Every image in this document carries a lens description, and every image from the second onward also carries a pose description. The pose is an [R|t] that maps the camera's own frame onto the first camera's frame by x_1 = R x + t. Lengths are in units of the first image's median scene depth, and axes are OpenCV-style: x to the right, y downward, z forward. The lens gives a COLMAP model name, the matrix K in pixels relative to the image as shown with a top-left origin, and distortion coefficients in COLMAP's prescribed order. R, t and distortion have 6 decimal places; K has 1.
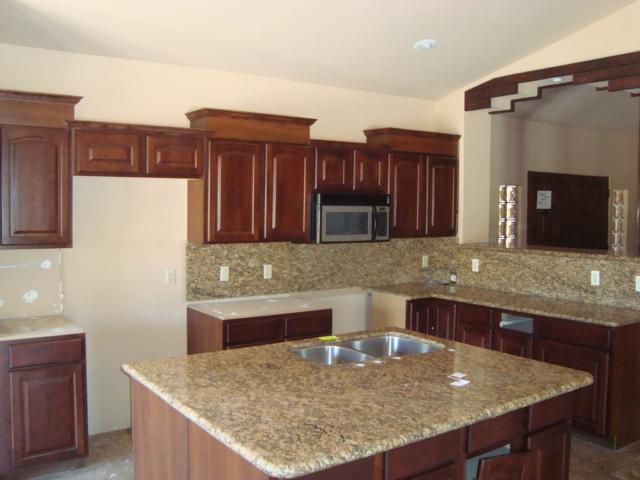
lens RADIAL K [[624.2, 0, 320.0], [0, 624.2, 240.0], [0, 0, 1]] dist [-0.180656, 0.001339]
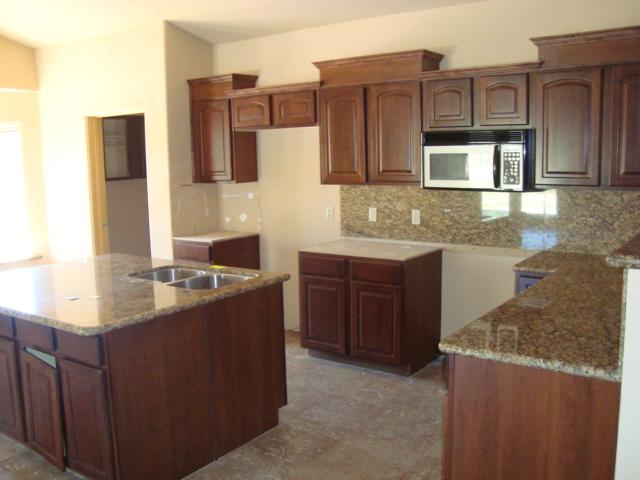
lens RADIAL K [[624.2, 0, 320.0], [0, 624.2, 240.0], [0, 0, 1]] dist [-0.180656, 0.001339]
pose [[0.297218, 0.112226, -0.948191, 0.804856], [-0.024215, 0.993635, 0.110015, -0.015881], [0.954503, -0.009738, 0.298044, 0.596664]]
